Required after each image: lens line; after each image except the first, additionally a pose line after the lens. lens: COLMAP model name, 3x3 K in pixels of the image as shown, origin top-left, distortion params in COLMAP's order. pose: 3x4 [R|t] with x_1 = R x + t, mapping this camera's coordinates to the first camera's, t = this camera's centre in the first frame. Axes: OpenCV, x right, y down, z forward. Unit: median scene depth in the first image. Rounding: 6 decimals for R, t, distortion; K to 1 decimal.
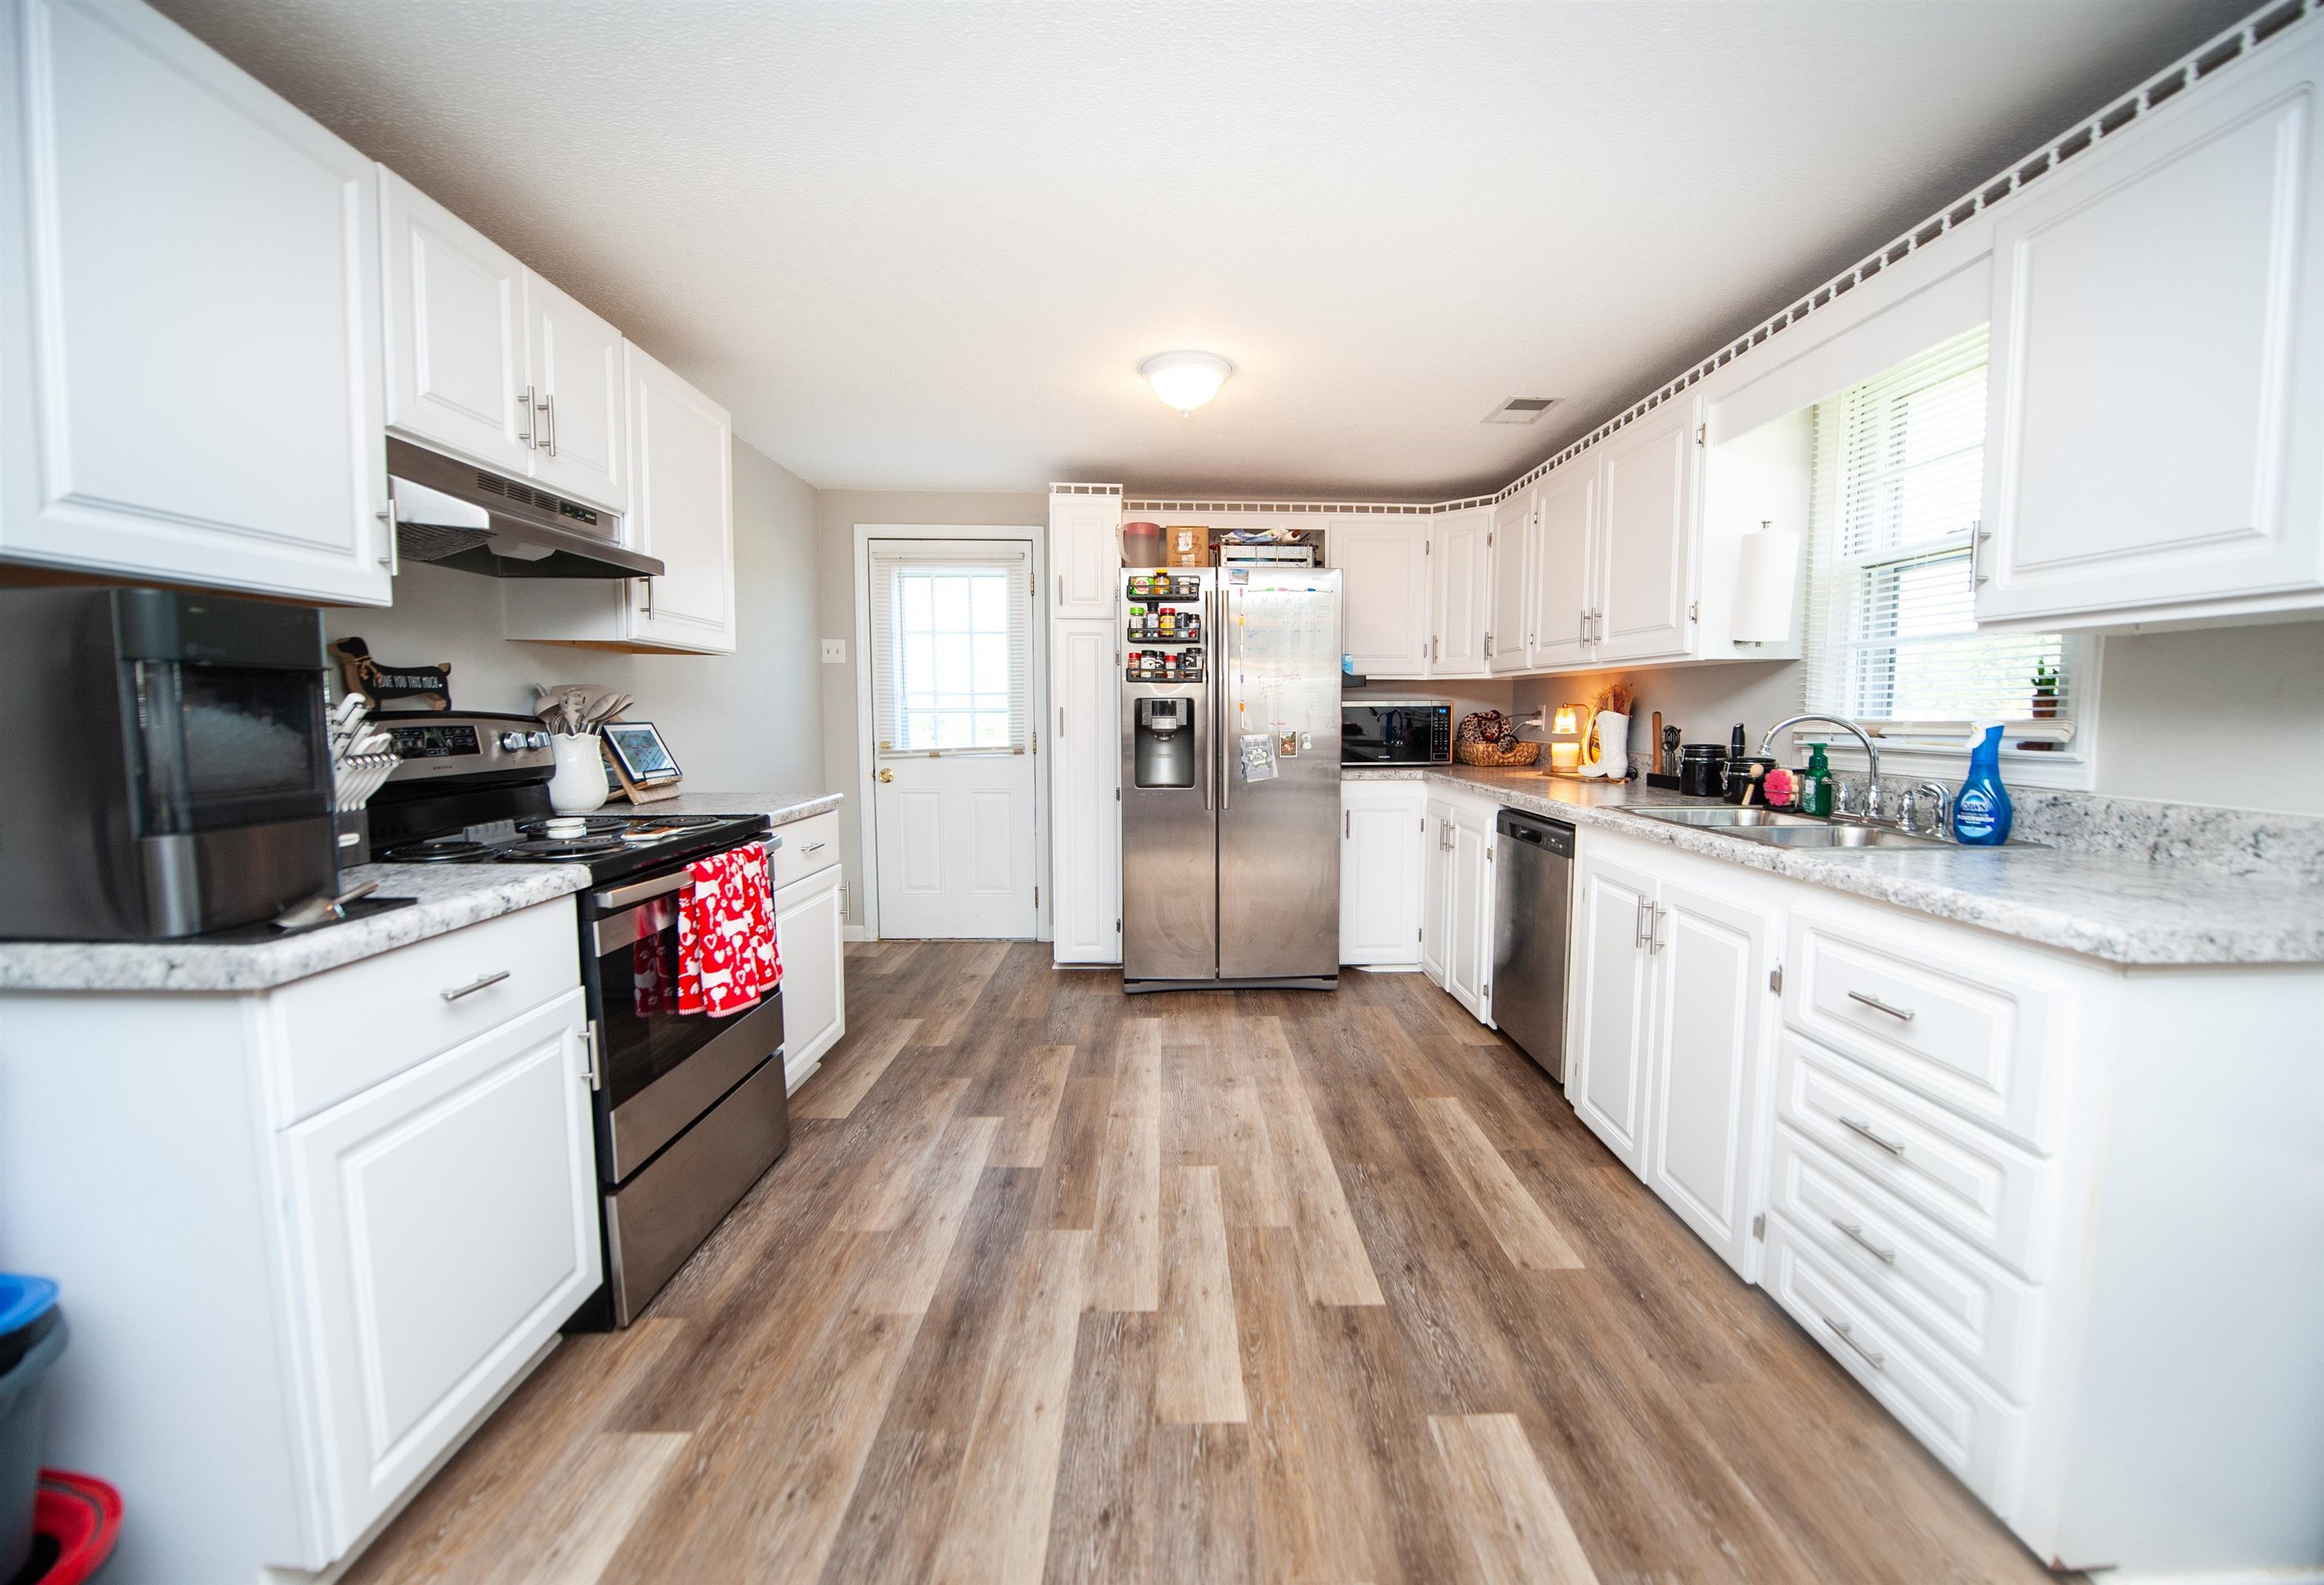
lens RADIAL K [[966.6, 0, 1227.4], [0, 966.6, 797.0], [0, 0, 1]] dist [-0.033815, -0.001262]
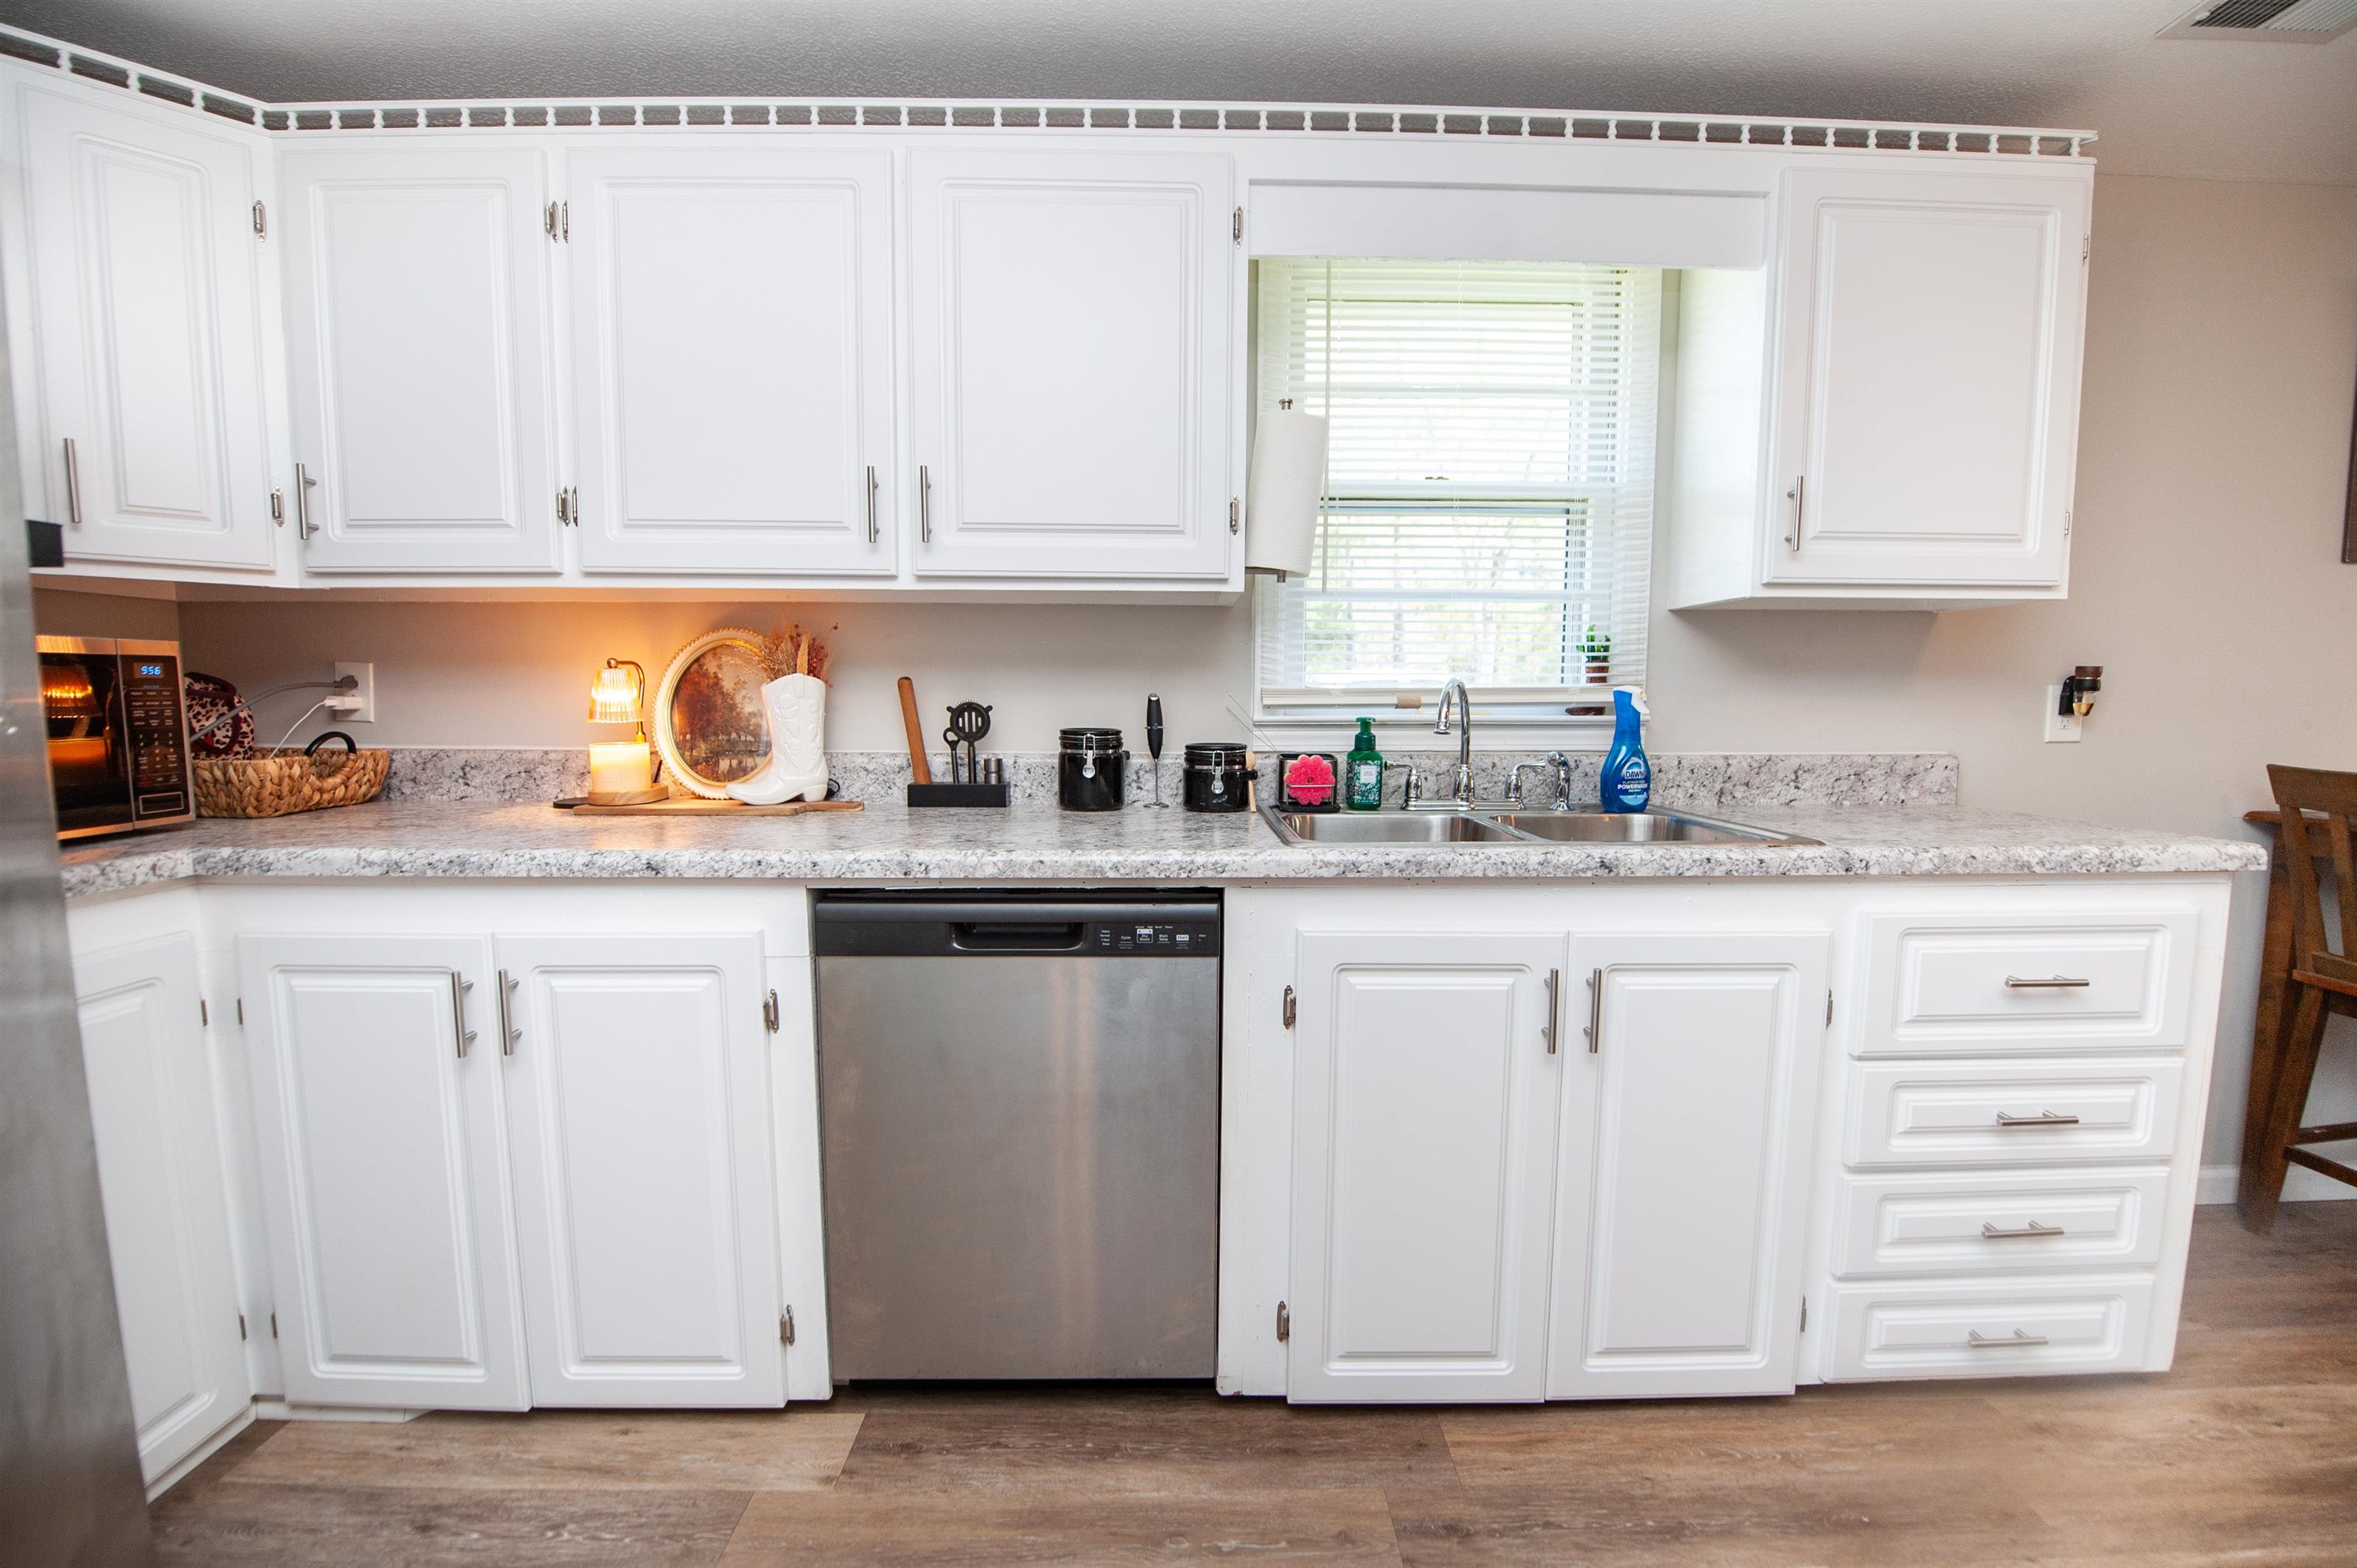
lens RADIAL K [[949.0, 0, 1186.5], [0, 949.0, 792.6], [0, 0, 1]] dist [-0.020925, -0.001650]
pose [[0.046332, -0.095546, 0.994346, -0.102754], [0.086843, 0.992032, 0.091277, -0.051521], [-0.995144, 0.082123, 0.054260, 0.726881]]
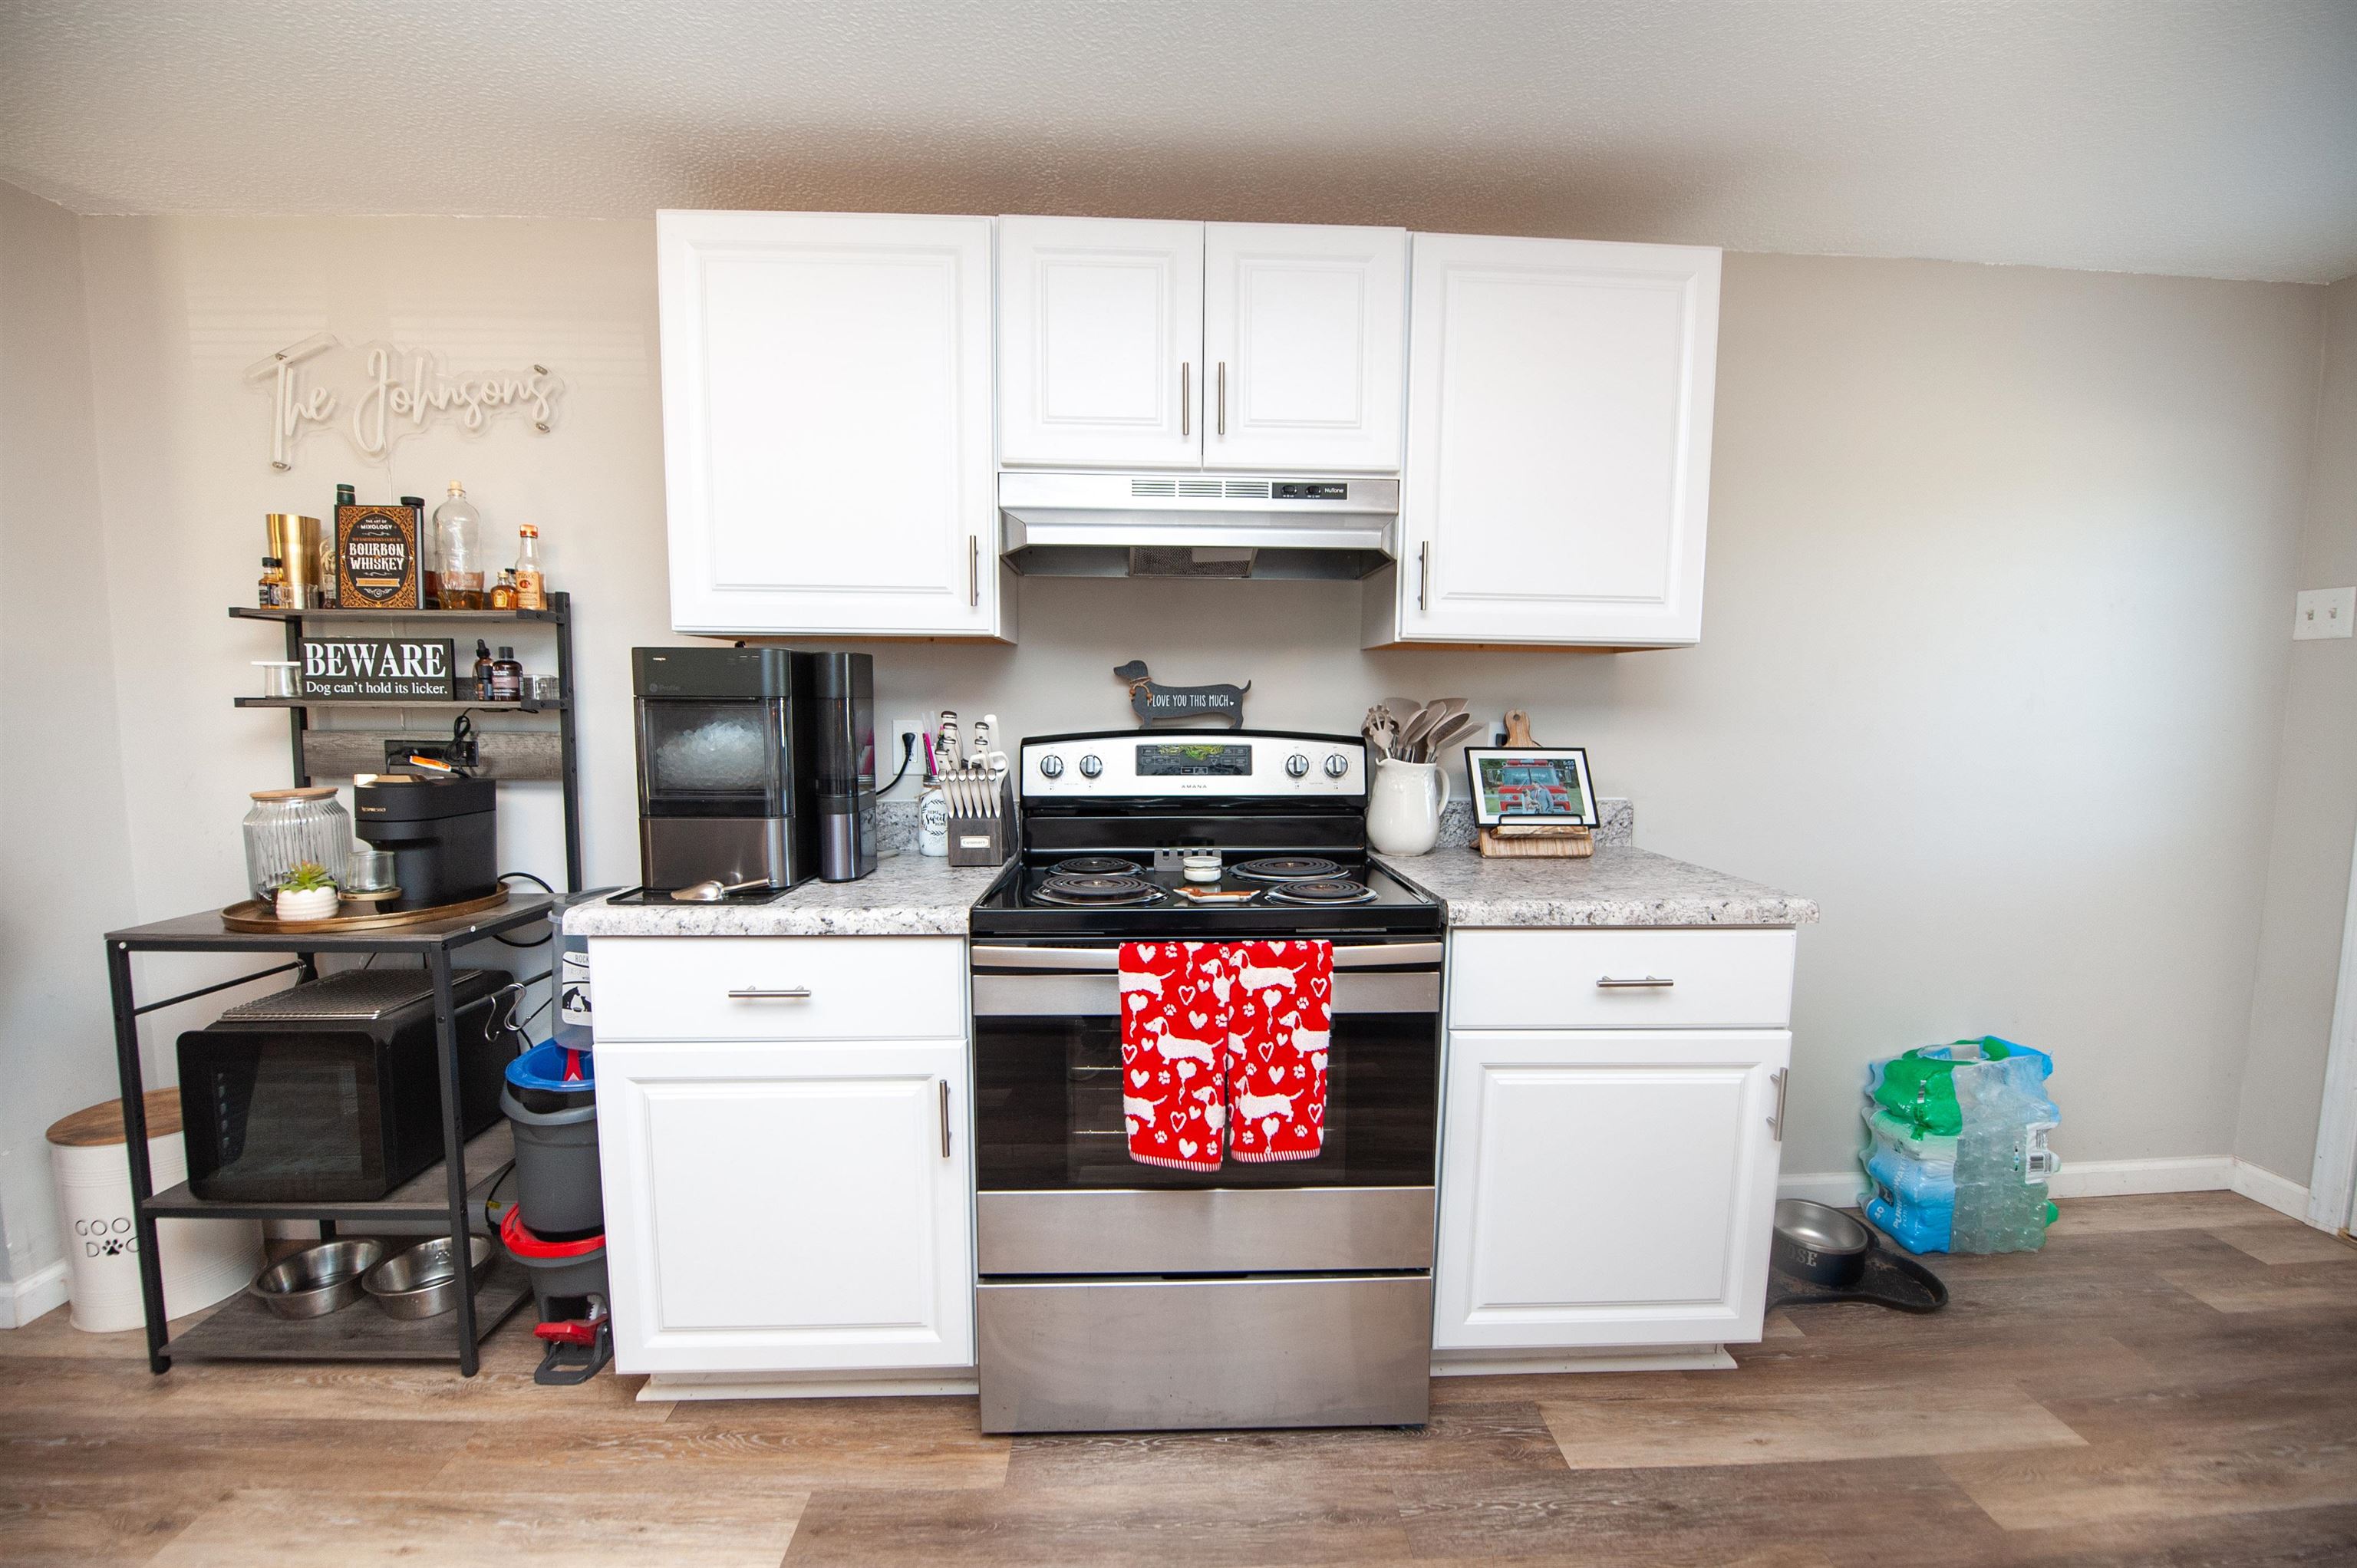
lens RADIAL K [[949.0, 0, 1168.5], [0, 949.0, 783.9], [0, 0, 1]] dist [-0.020925, -0.001650]
pose [[-0.028503, 0.077793, -0.996562, 0.086800], [-0.094098, 0.992331, 0.080154, -0.060202], [0.995155, 0.096059, -0.020964, 0.536629]]
